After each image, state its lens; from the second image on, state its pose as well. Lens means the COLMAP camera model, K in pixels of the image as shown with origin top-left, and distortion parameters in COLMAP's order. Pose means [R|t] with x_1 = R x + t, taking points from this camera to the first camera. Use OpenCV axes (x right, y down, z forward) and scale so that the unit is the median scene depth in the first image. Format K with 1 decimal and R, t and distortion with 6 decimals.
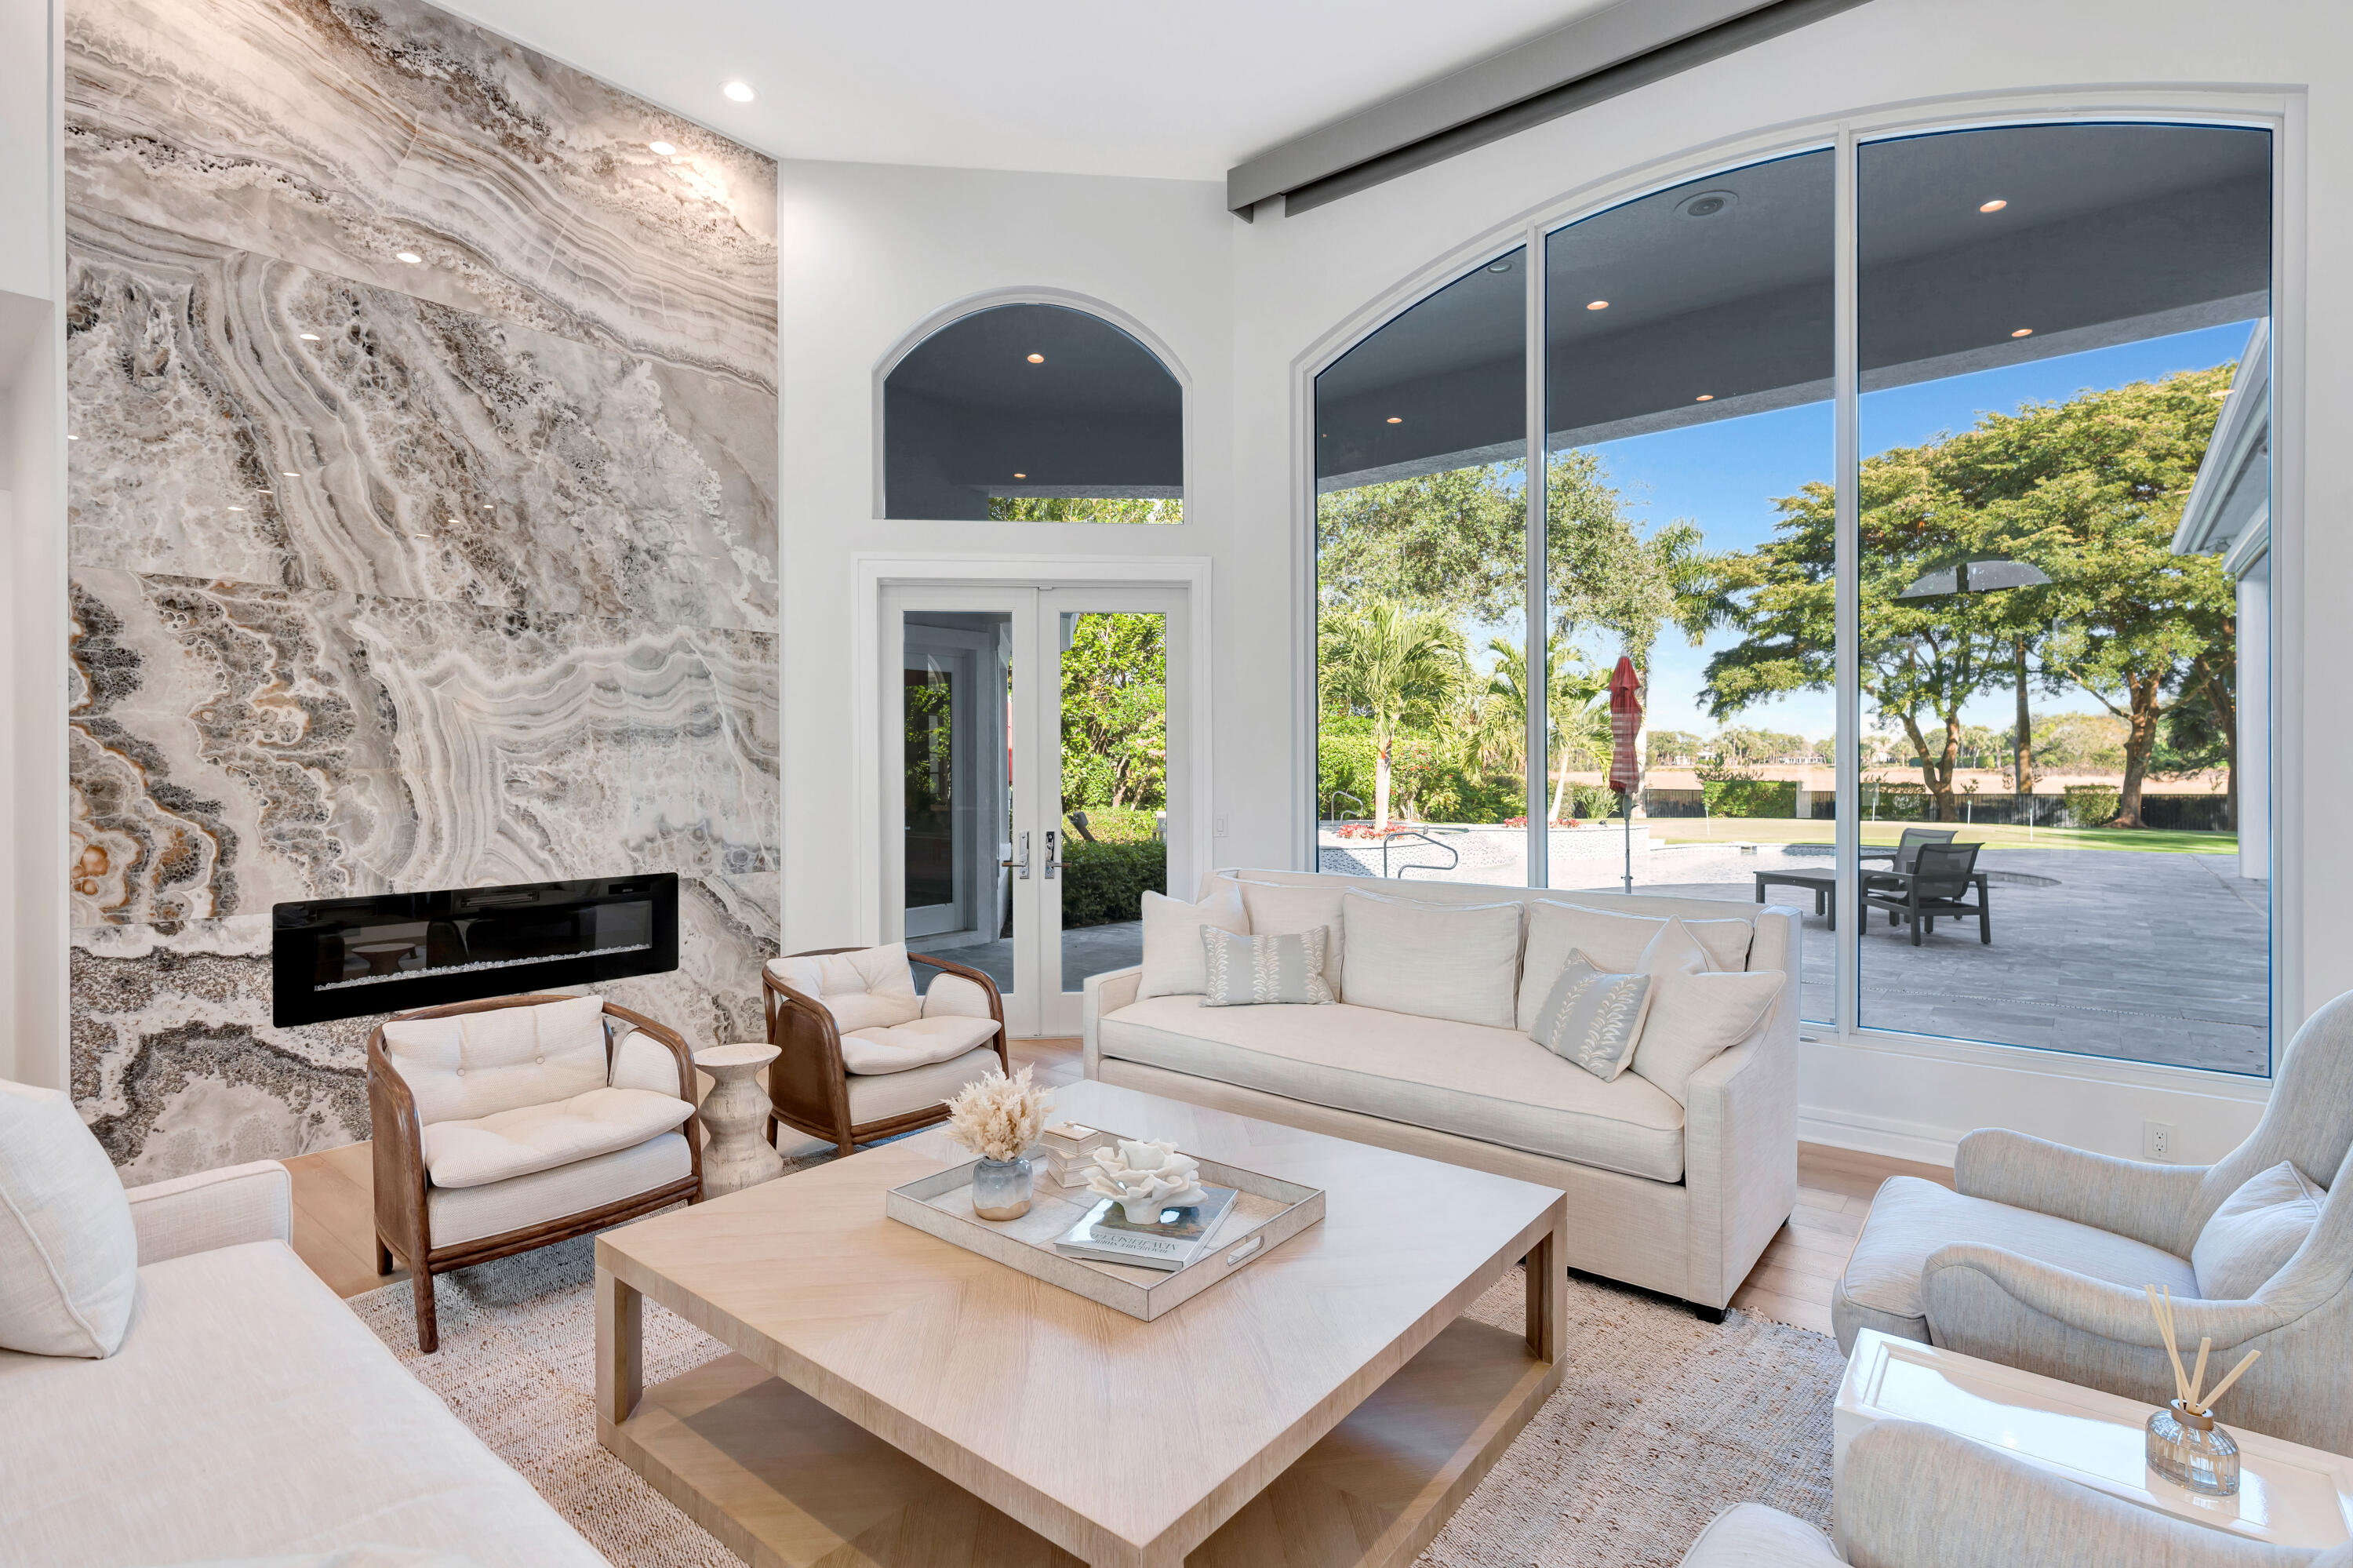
lens RADIAL K [[1107.8, 0, 1179.2], [0, 1107.8, 774.1], [0, 0, 1]] dist [0.018072, 0.000104]
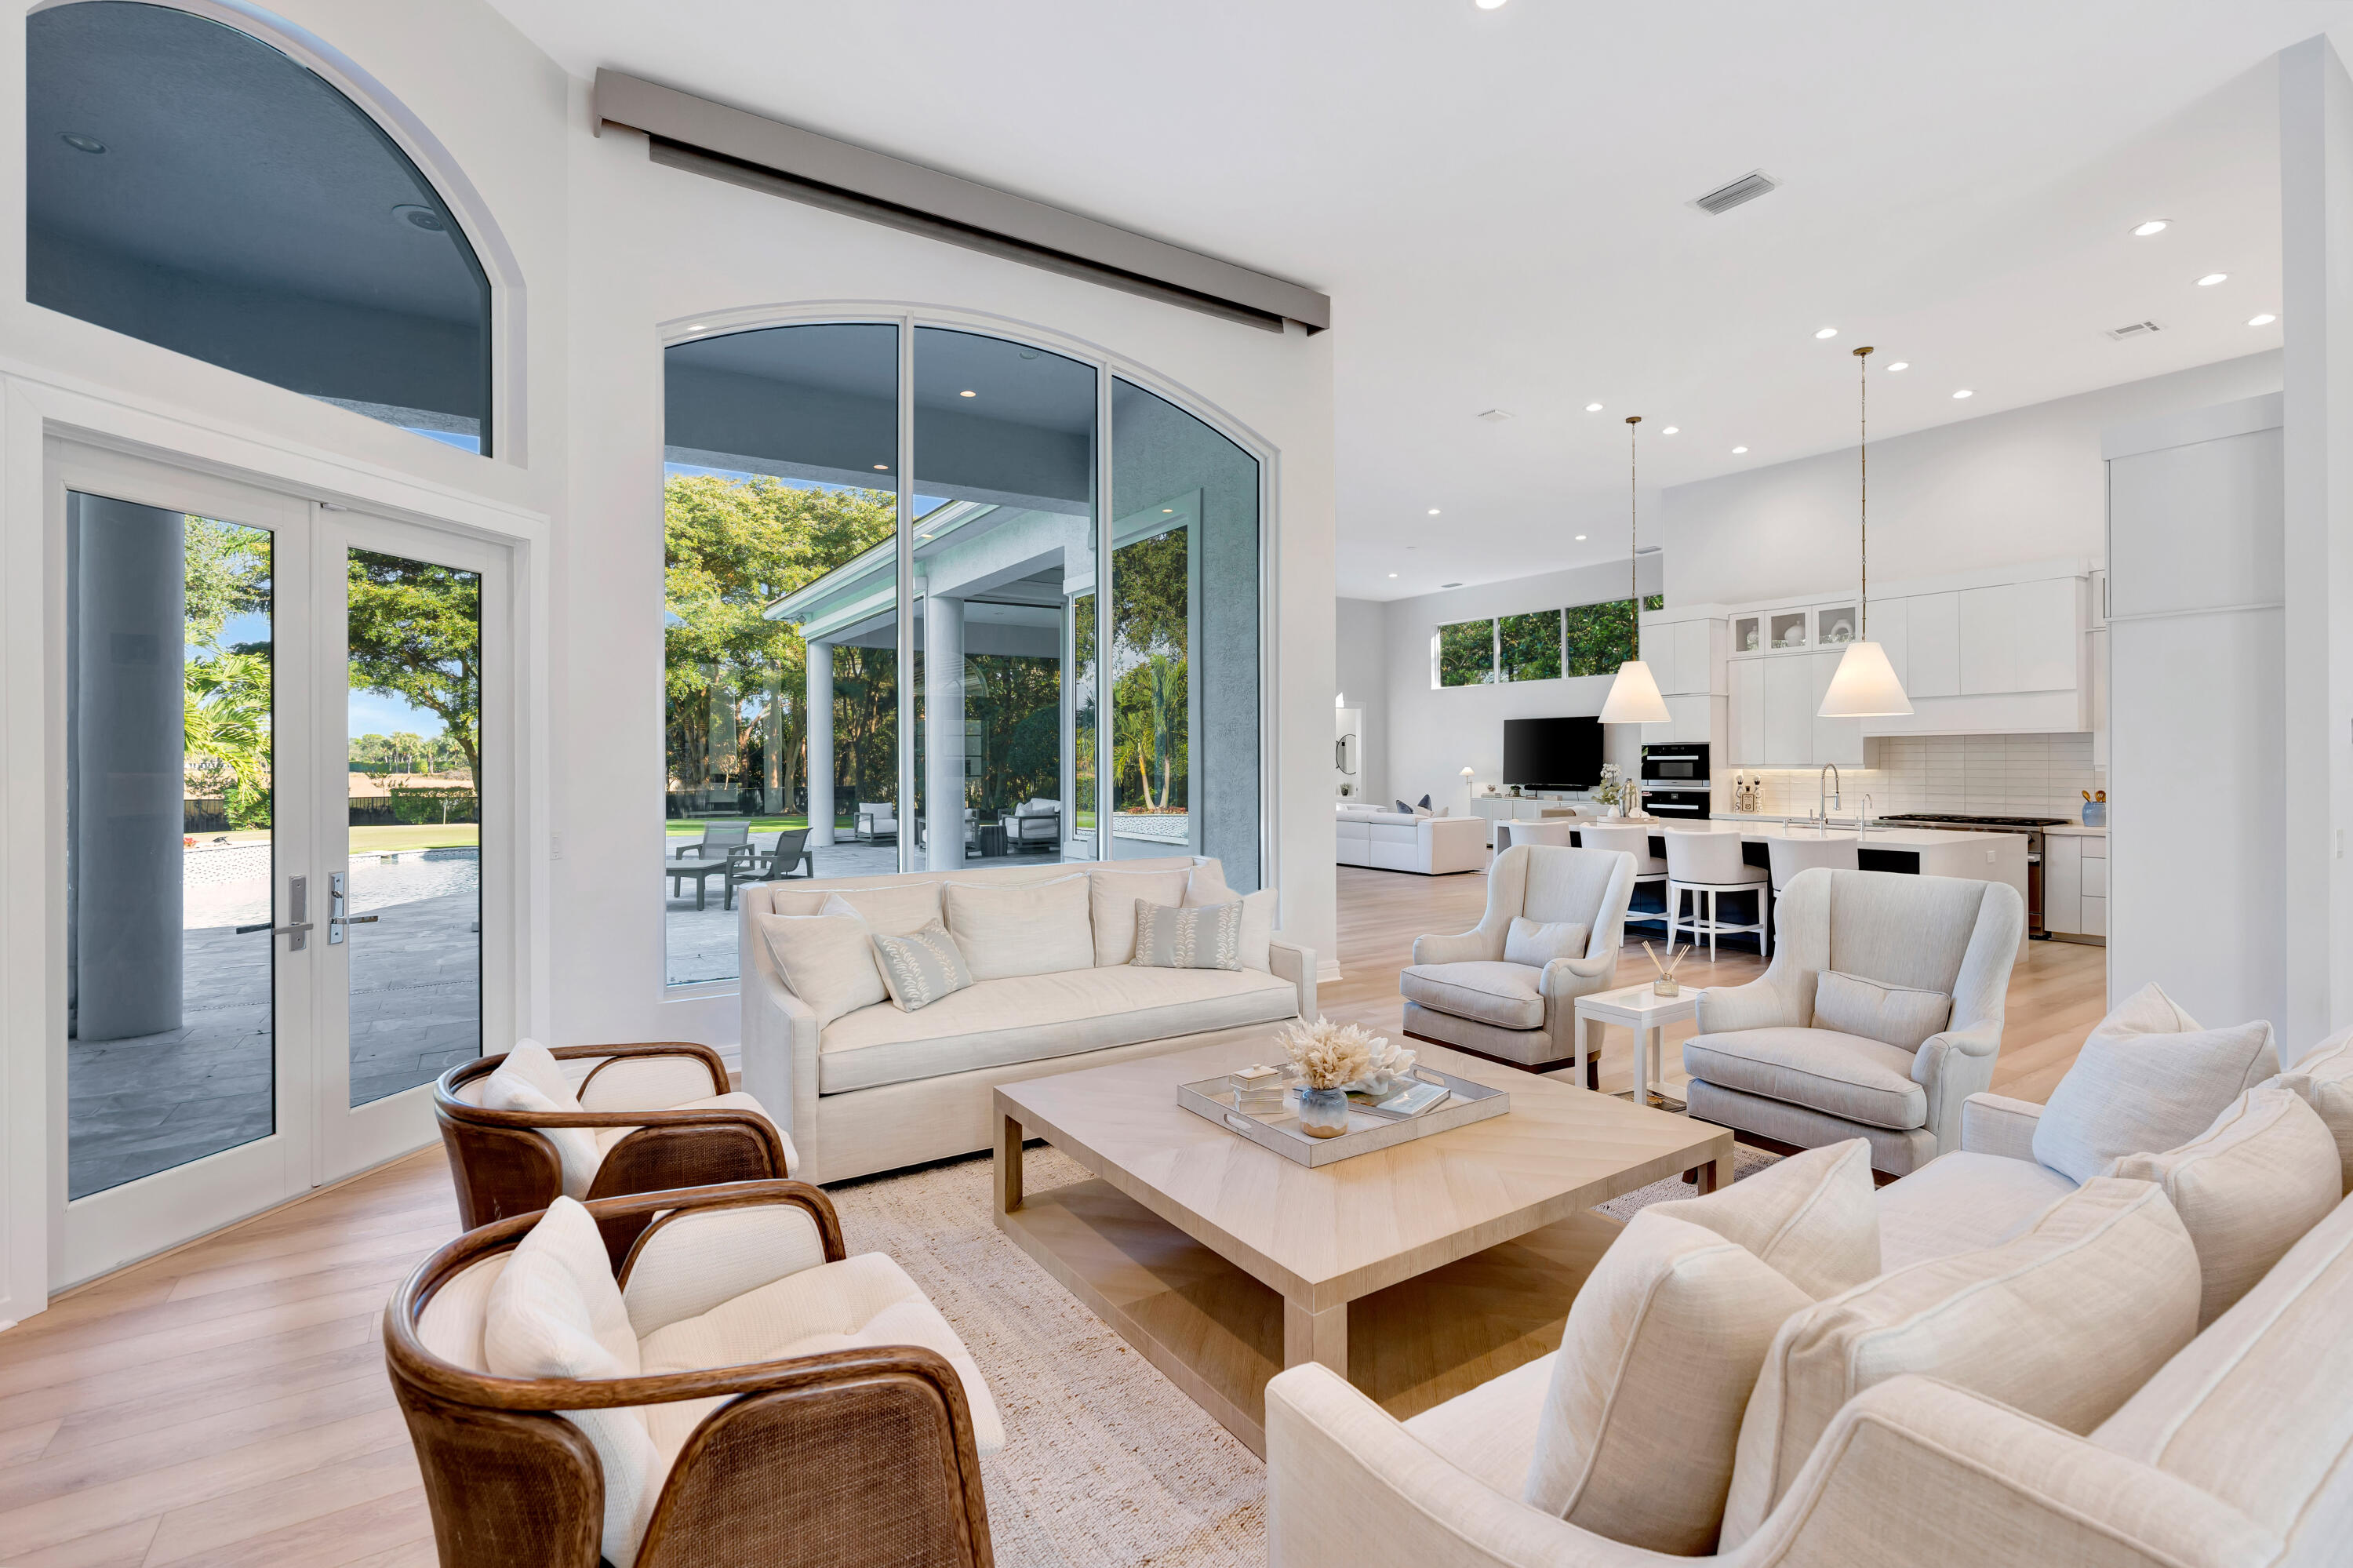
lens RADIAL K [[1056.0, 0, 1175.5], [0, 1056.0, 763.5], [0, 0, 1]] dist [-0.002773, -0.000581]
pose [[0.297763, 0.003102, 0.954635, -0.541526], [0.010894, 0.999919, -0.006647, -0.004161], [-0.954578, 0.012379, 0.297705, 0.322727]]
